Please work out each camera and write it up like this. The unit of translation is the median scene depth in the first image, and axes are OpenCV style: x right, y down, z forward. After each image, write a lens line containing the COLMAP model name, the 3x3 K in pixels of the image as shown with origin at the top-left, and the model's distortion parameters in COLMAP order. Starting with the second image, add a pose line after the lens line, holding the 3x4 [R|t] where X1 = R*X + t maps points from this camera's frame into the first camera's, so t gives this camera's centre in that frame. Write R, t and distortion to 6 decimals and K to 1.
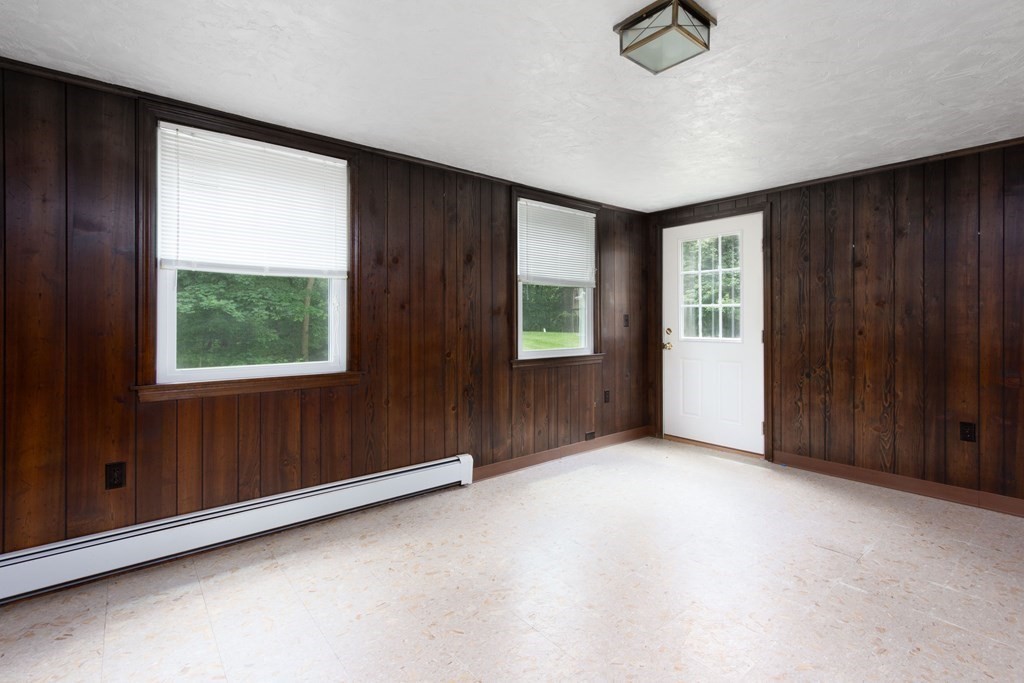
lens RADIAL K [[470.6, 0, 517.7], [0, 470.6, 319.2], [0, 0, 1]] dist [-0.001545, 0.000272]
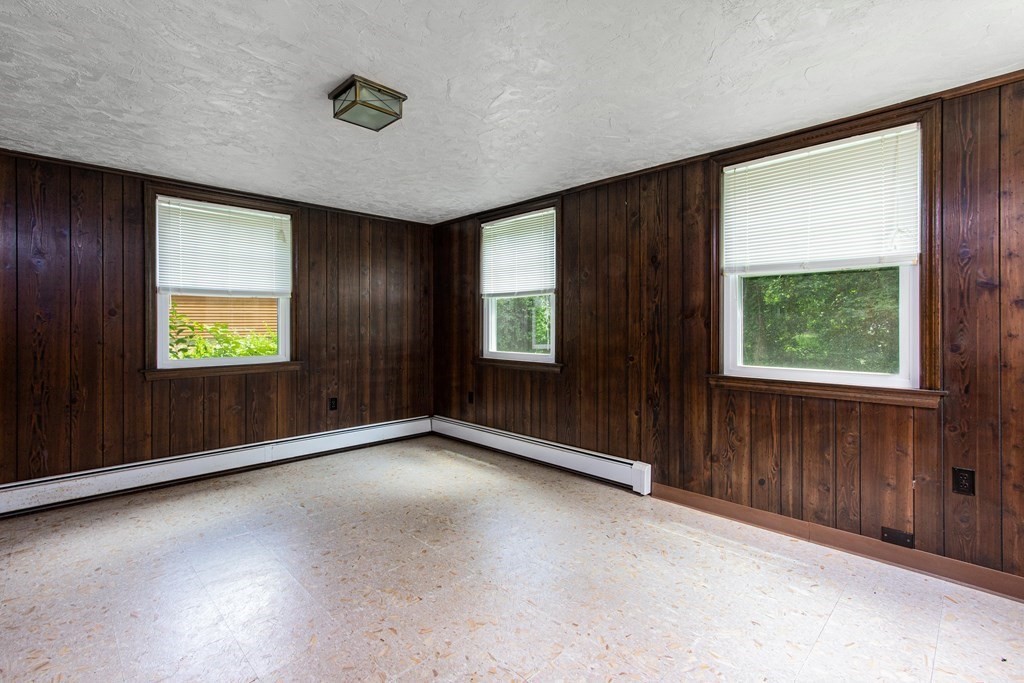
lens RADIAL K [[470.6, 0, 518.8], [0, 470.6, 325.6], [0, 0, 1]] dist [-0.001545, 0.000272]
pose [[0.096417, 0.004007, -0.995333, 0.823868], [0.004975, 0.999977, 0.004507, -0.002469], [0.995329, -0.005386, 0.096395, 0.647598]]
